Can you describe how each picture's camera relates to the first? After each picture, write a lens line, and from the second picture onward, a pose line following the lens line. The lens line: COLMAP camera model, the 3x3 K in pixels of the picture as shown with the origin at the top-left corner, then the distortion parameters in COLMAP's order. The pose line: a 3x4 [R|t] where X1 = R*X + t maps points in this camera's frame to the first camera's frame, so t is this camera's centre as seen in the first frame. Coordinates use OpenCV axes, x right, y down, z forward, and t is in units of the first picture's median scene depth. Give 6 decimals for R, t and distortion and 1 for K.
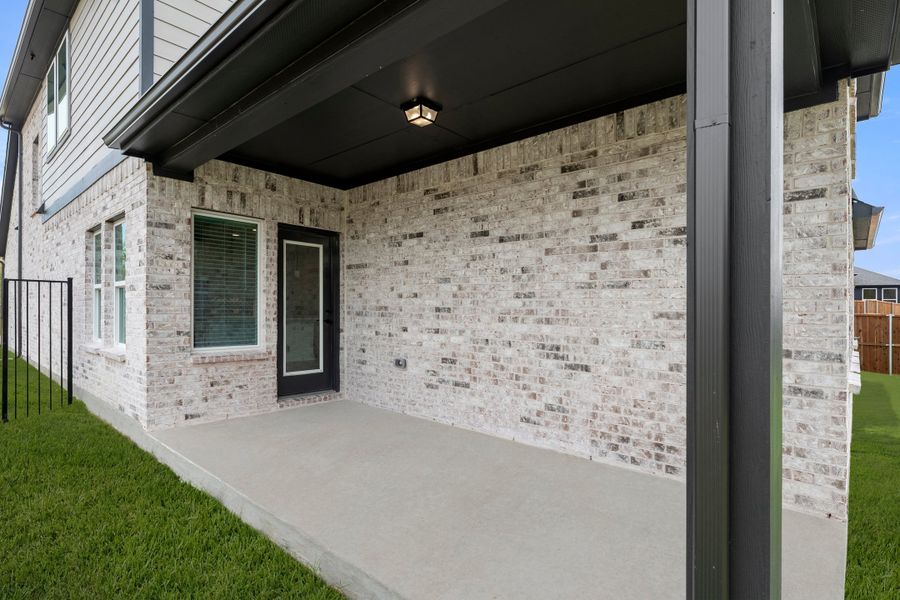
lens RADIAL K [[455.9, 0, 452.7], [0, 455.9, 302.1], [0, 0, 1]] dist [-0.002221, 0.000550]
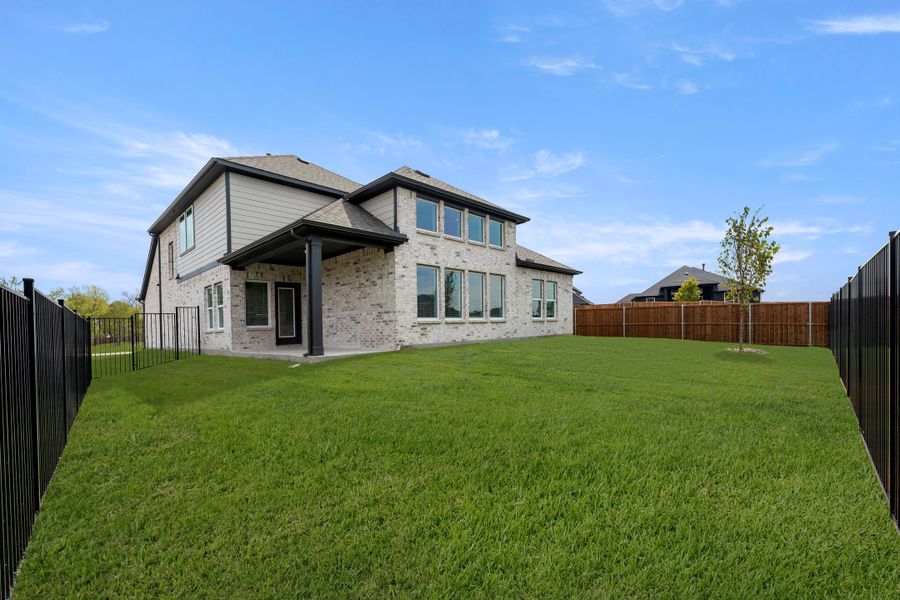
lens RADIAL K [[382.0, 0, 446.5], [0, 382.0, 304.8], [0, 0, 1]] dist [-0.001010, -0.000070]
pose [[0.998199, -0.049248, -0.034247, 0.820820], [0.047713, 0.997879, -0.044273, 0.134388], [0.036355, 0.042559, 0.998432, -1.432627]]
